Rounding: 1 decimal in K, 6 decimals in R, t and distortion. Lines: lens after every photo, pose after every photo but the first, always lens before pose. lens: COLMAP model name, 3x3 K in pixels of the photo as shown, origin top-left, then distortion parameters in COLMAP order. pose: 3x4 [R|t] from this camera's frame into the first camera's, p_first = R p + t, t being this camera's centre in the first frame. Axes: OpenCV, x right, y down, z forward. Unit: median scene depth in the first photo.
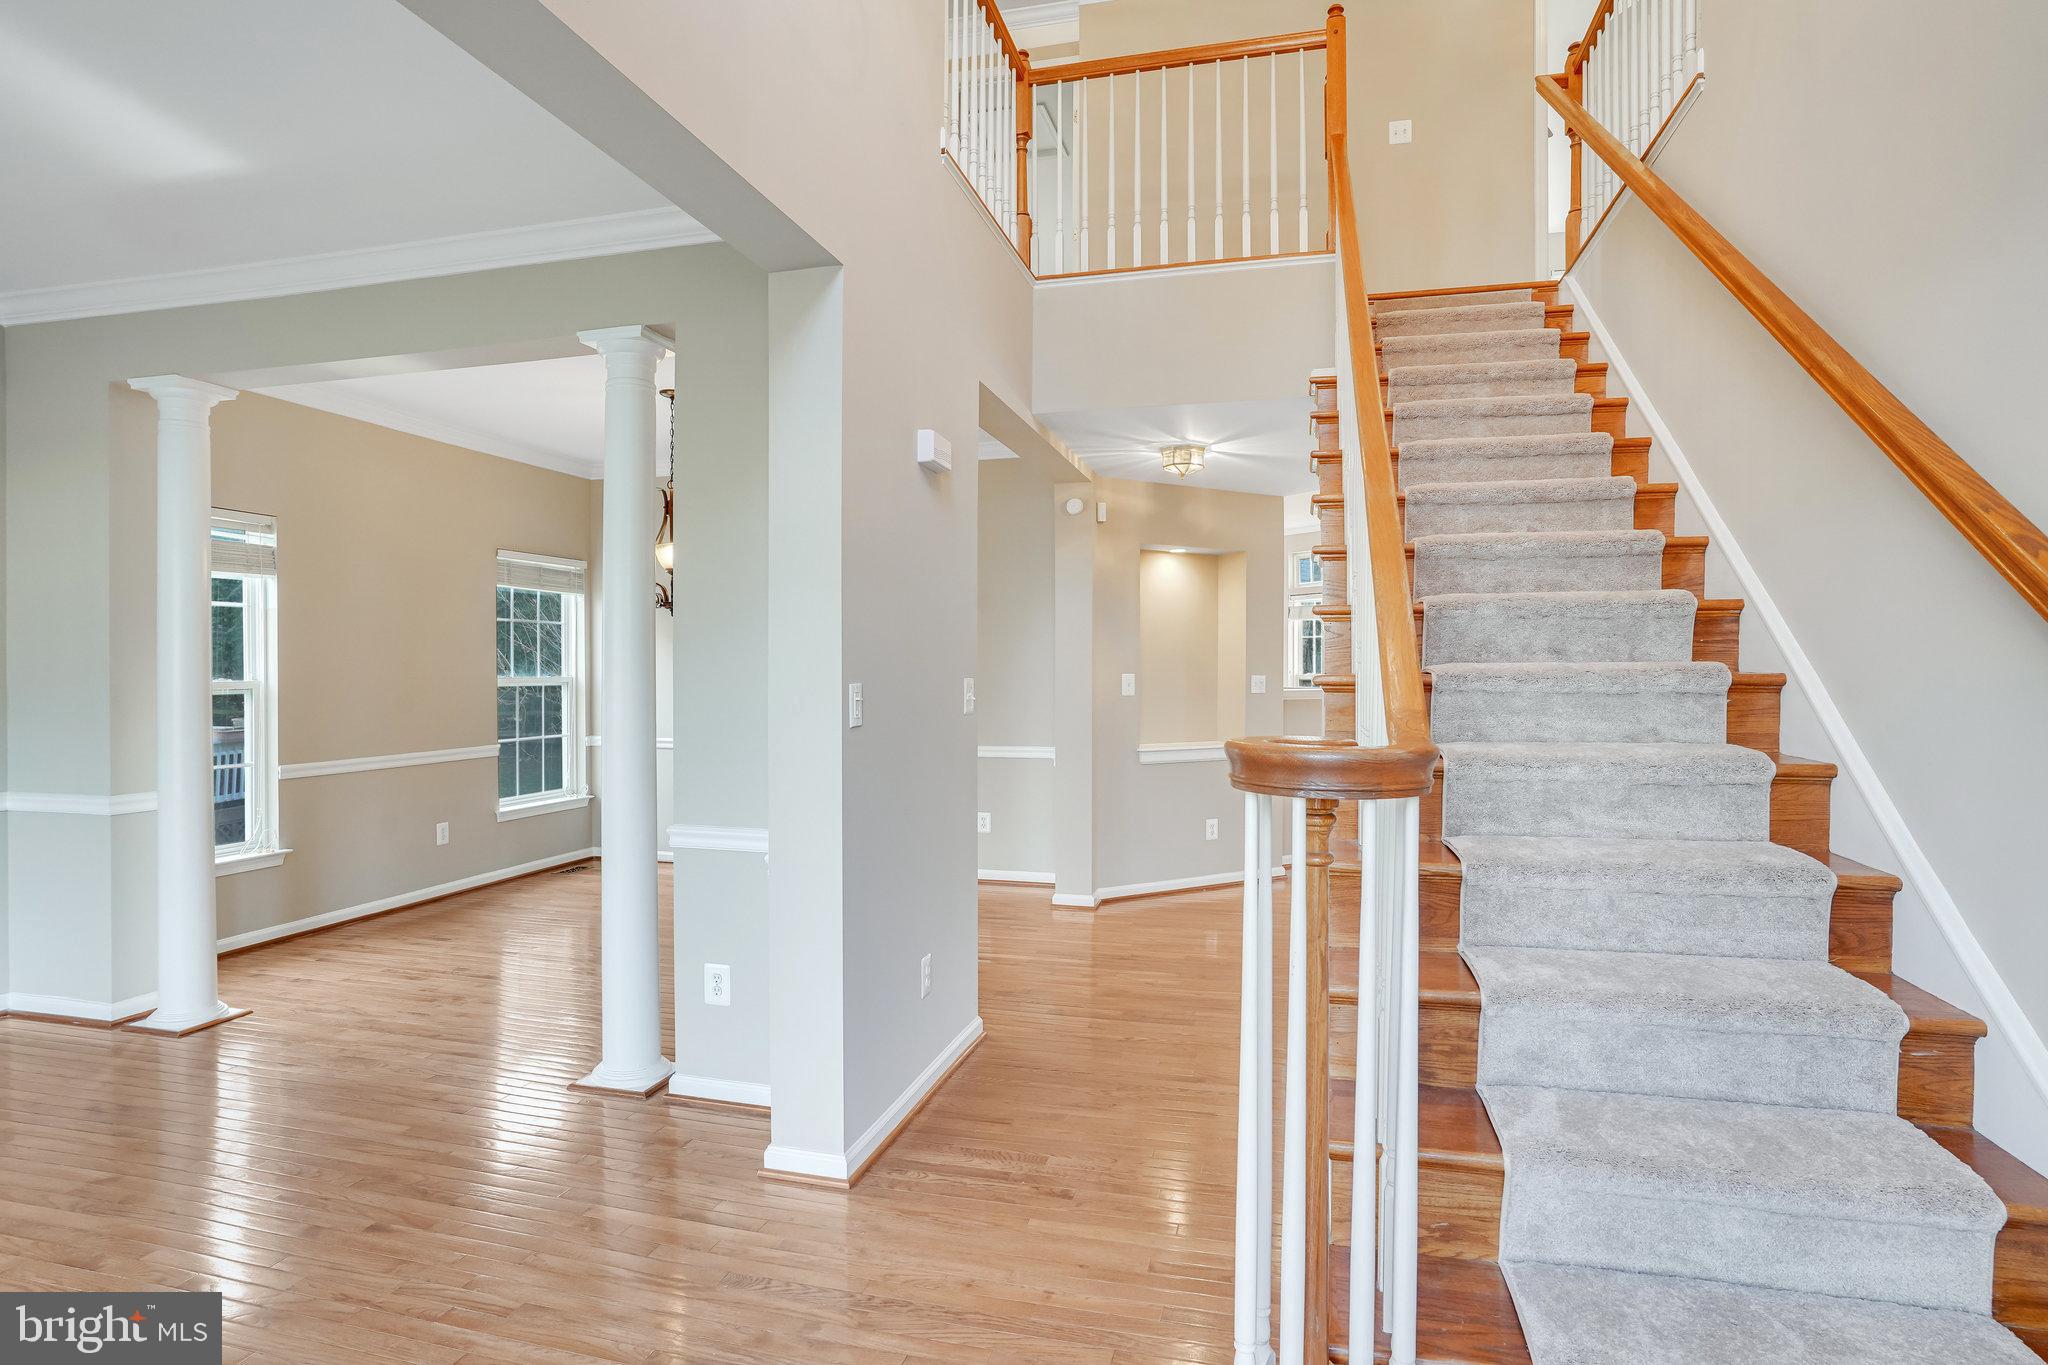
lens RADIAL K [[1064.5, 0, 1016.5], [0, 1064.5, 675.8], [0, 0, 1]] dist [-0.035344, 0.001336]
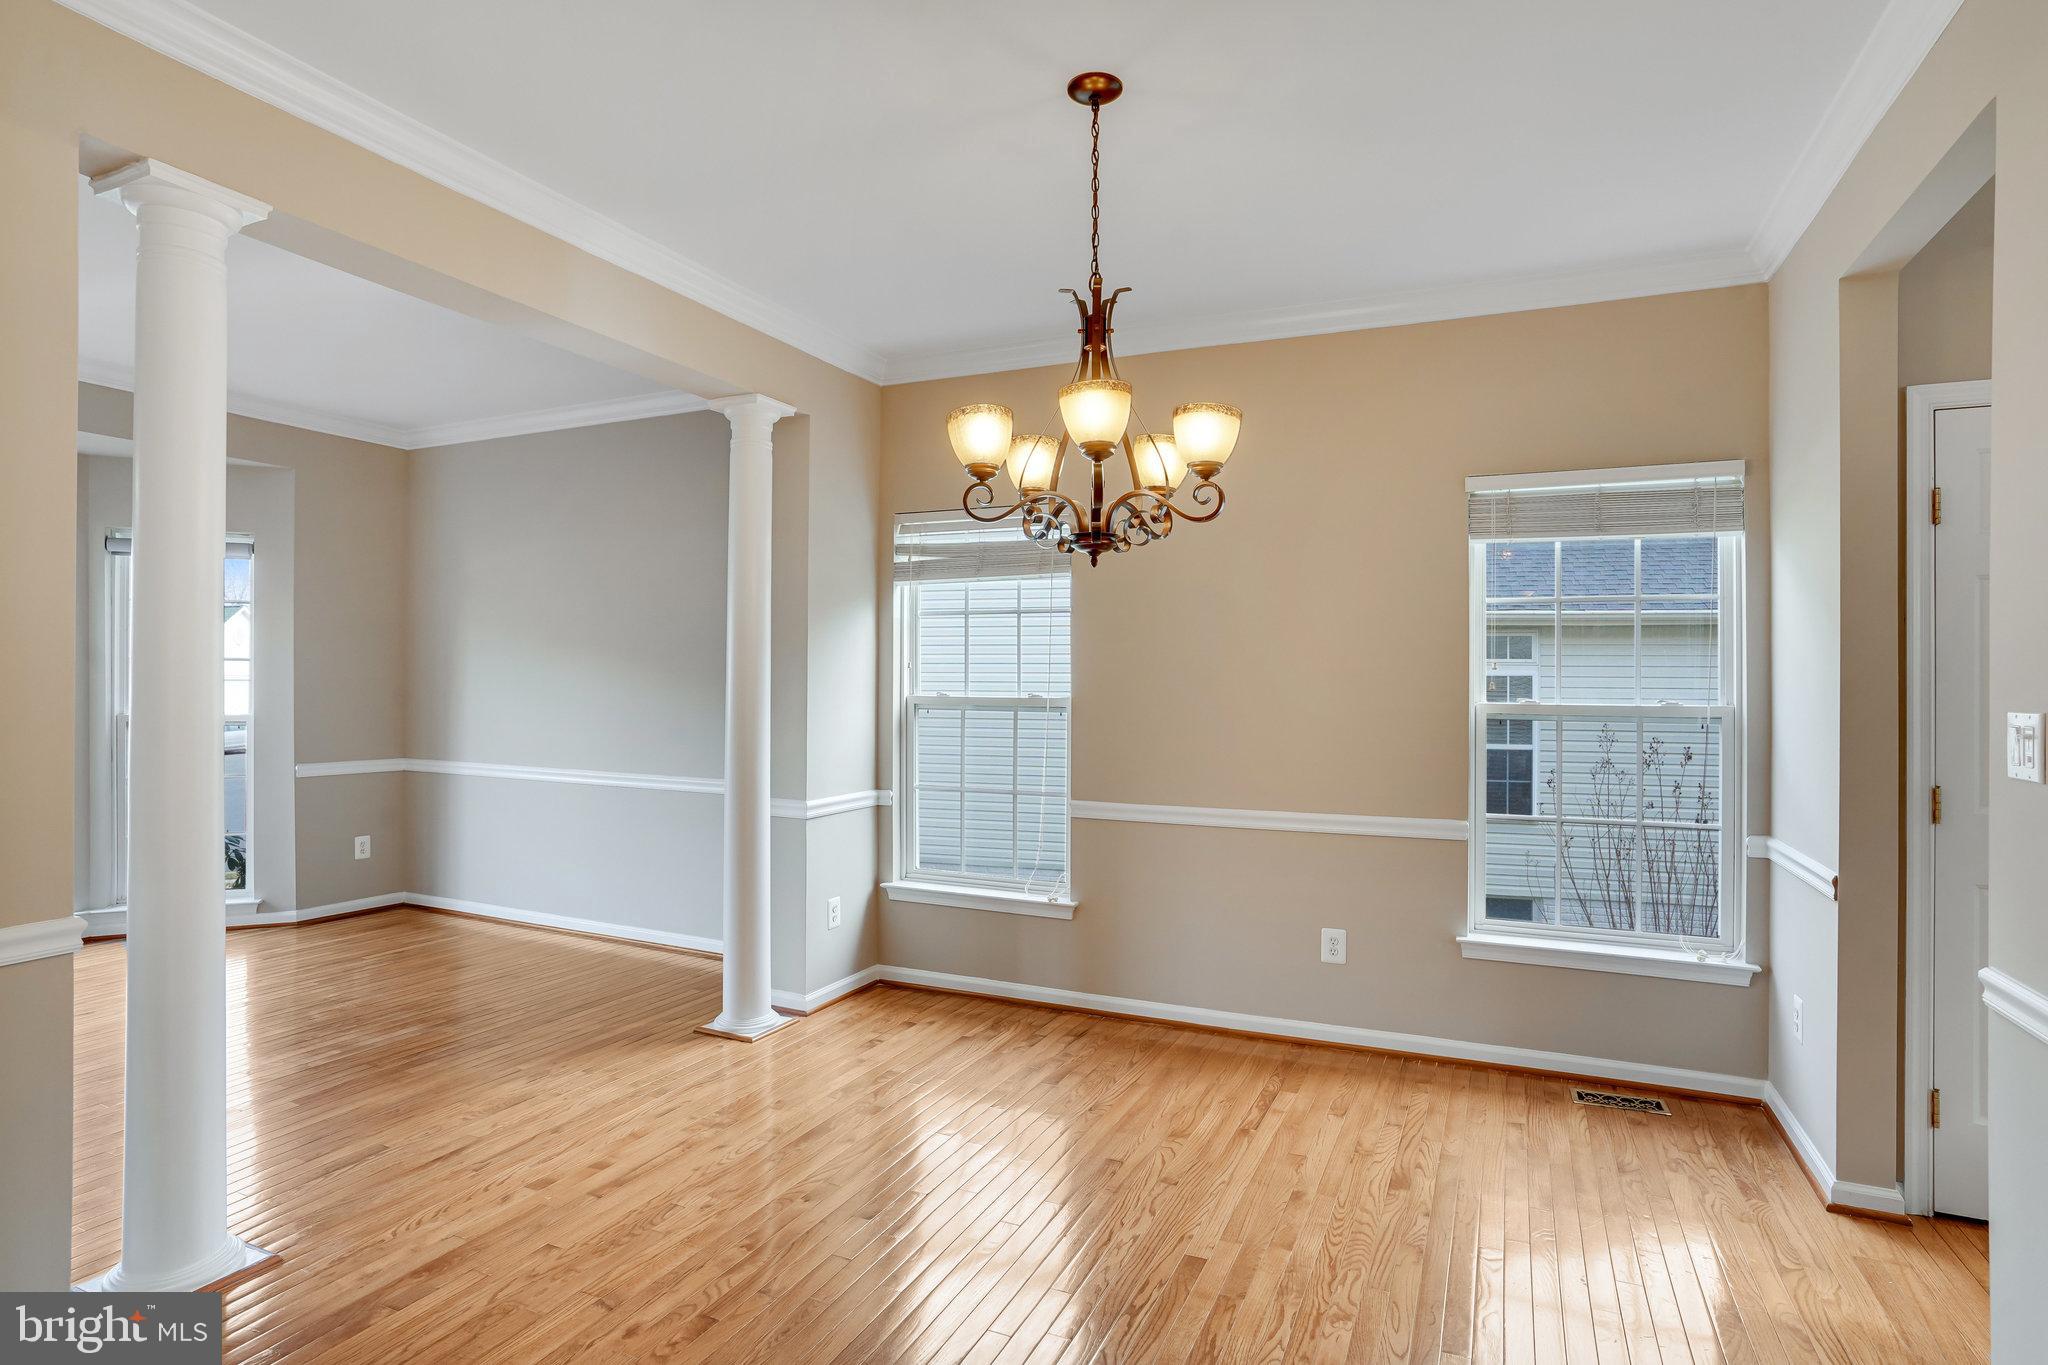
lens RADIAL K [[1064.5, 0, 1016.5], [0, 1064.5, 675.8], [0, 0, 1]] dist [-0.035344, 0.001336]
pose [[-0.152411, -0.014120, -0.988216, 0.106606], [-0.022830, 0.999681, -0.010763, -0.000811], [0.988053, 0.020920, -0.152685, 0.838763]]
